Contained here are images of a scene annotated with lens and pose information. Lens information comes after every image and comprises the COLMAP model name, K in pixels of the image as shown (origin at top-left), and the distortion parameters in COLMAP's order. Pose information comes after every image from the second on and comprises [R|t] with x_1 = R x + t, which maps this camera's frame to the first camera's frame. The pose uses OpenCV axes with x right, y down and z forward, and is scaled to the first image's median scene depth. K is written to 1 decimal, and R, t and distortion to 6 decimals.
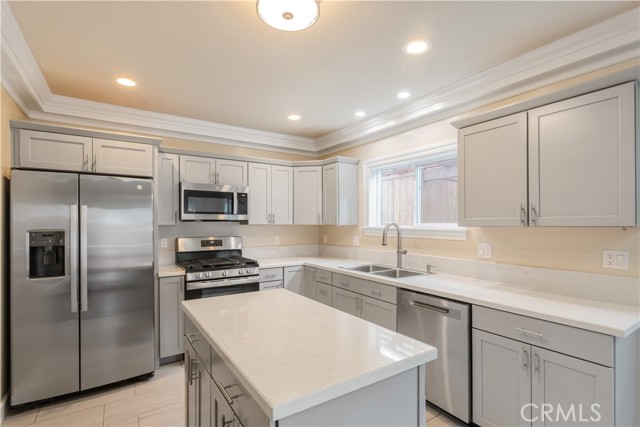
lens RADIAL K [[308.4, 0, 319.7], [0, 308.4, 221.5], [0, 0, 1]] dist [-0.000749, -0.000276]
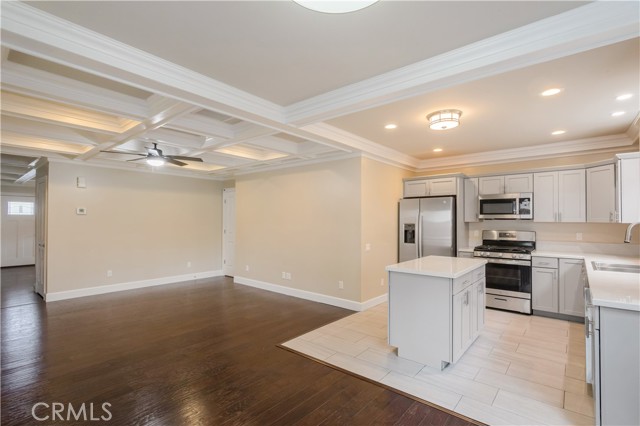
lens RADIAL K [[308.4, 0, 319.7], [0, 308.4, 221.0], [0, 0, 1]] dist [-0.000749, -0.000276]
pose [[0.287222, 0.001537, -0.957863, 0.790507], [0.000470, 0.999998, 0.001745, 0.003392], [0.957864, -0.000951, 0.287221, -0.226708]]
